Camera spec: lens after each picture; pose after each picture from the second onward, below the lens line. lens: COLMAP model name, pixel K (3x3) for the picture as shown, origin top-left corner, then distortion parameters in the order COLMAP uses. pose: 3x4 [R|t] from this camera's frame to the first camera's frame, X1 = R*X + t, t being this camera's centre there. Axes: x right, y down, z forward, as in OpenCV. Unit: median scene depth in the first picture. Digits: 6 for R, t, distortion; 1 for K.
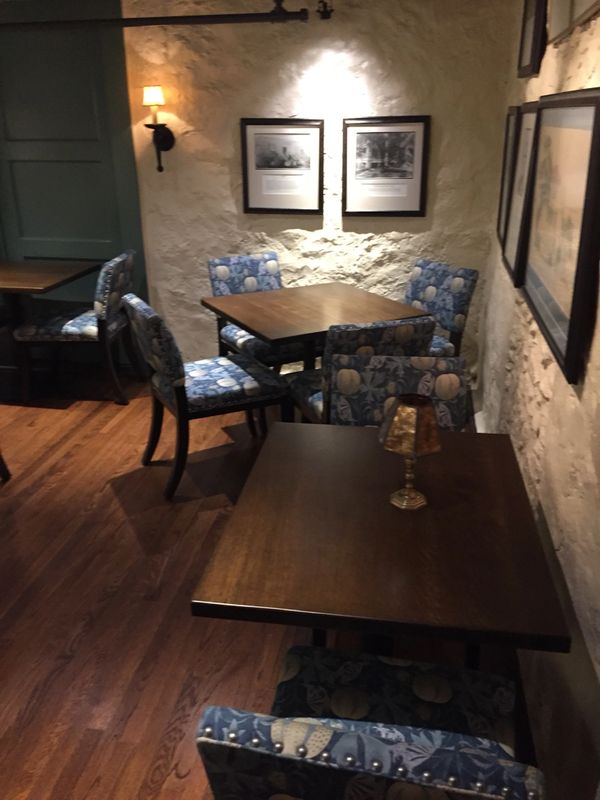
lens RADIAL K [[695.3, 0, 302.1], [0, 695.3, 399.4], [0, 0, 1]] dist [0.108324, -0.156143]
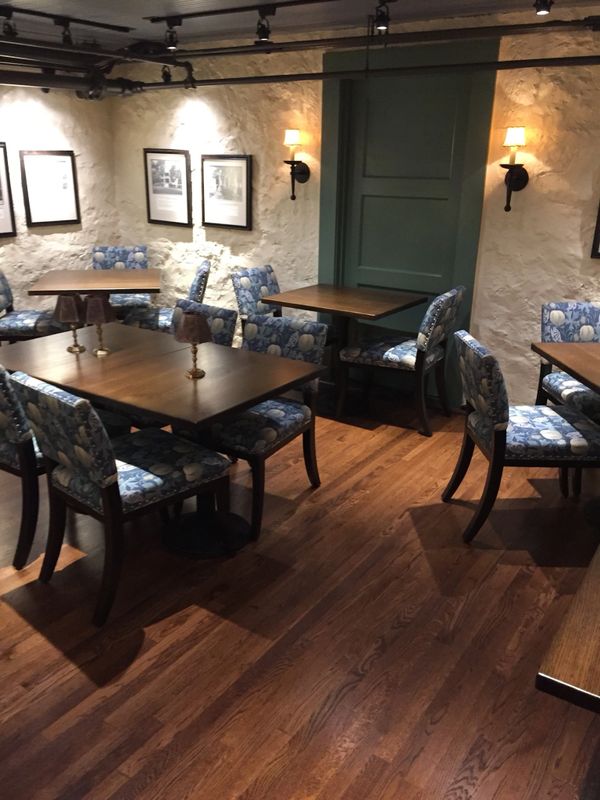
lens RADIAL K [[695.3, 0, 302.1], [0, 695.3, 399.4], [0, 0, 1]] dist [0.108324, -0.156143]
pose [[0.912069, 0.156815, -0.378866, -0.050317], [-0.174122, 0.984655, -0.011621, -0.001389], [0.371230, 0.076568, 0.925379, -0.003488]]
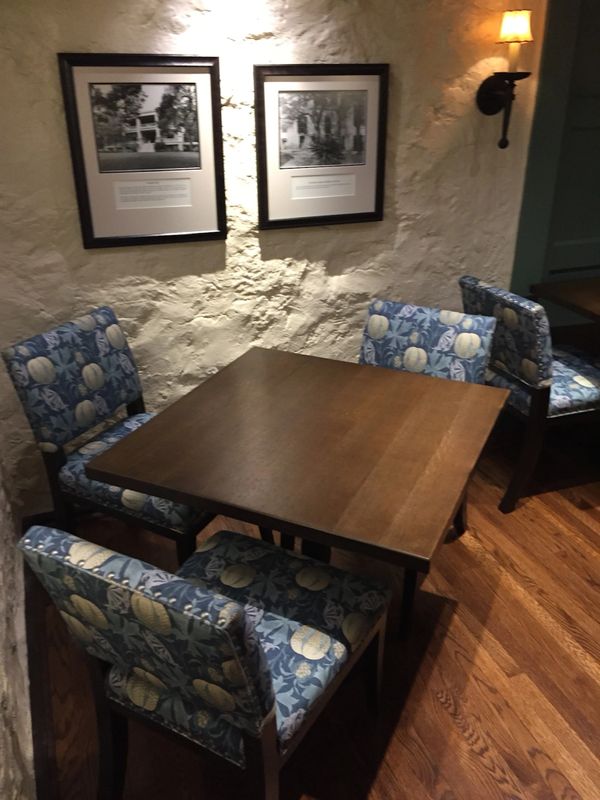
lens RADIAL K [[695.3, 0, 302.1], [0, 695.3, 399.4], [0, 0, 1]] dist [0.108324, -0.156143]
pose [[0.854116, -0.216870, 0.472709, -1.078088], [0.185419, 0.976162, 0.112820, -0.228754], [-0.485907, -0.008712, 0.873967, 0.588601]]
